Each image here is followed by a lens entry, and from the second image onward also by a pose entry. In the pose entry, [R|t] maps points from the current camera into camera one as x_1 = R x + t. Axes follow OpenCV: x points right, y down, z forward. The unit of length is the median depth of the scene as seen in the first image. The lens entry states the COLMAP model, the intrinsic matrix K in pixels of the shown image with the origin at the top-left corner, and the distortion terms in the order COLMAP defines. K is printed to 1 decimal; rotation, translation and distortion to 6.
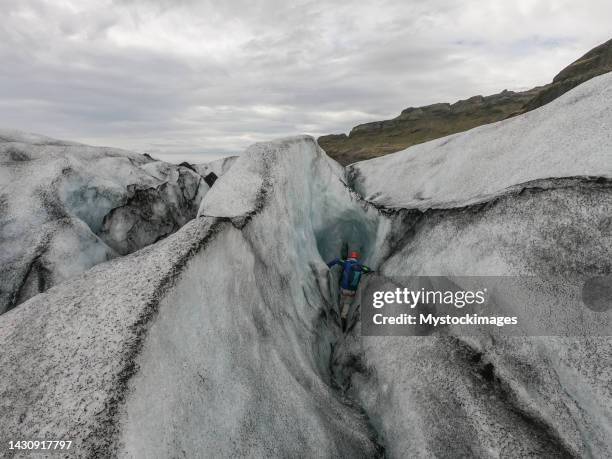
lens RADIAL K [[305.8, 0, 305.8], [0, 305.8, 230.5], [0, 0, 1]] dist [-0.010584, 0.003199]
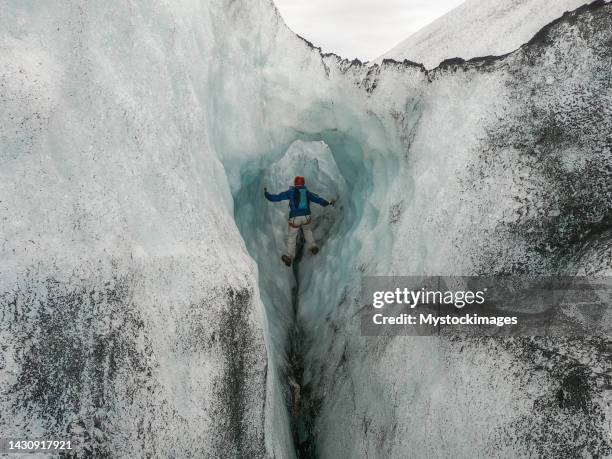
lens RADIAL K [[305.8, 0, 306.0], [0, 305.8, 229.8], [0, 0, 1]] dist [-0.010584, 0.003199]
pose [[0.989851, -0.011054, 0.141676, 0.063671], [-0.006637, 0.992286, 0.123791, 0.047419], [-0.141952, -0.123475, 0.982142, 0.579863]]
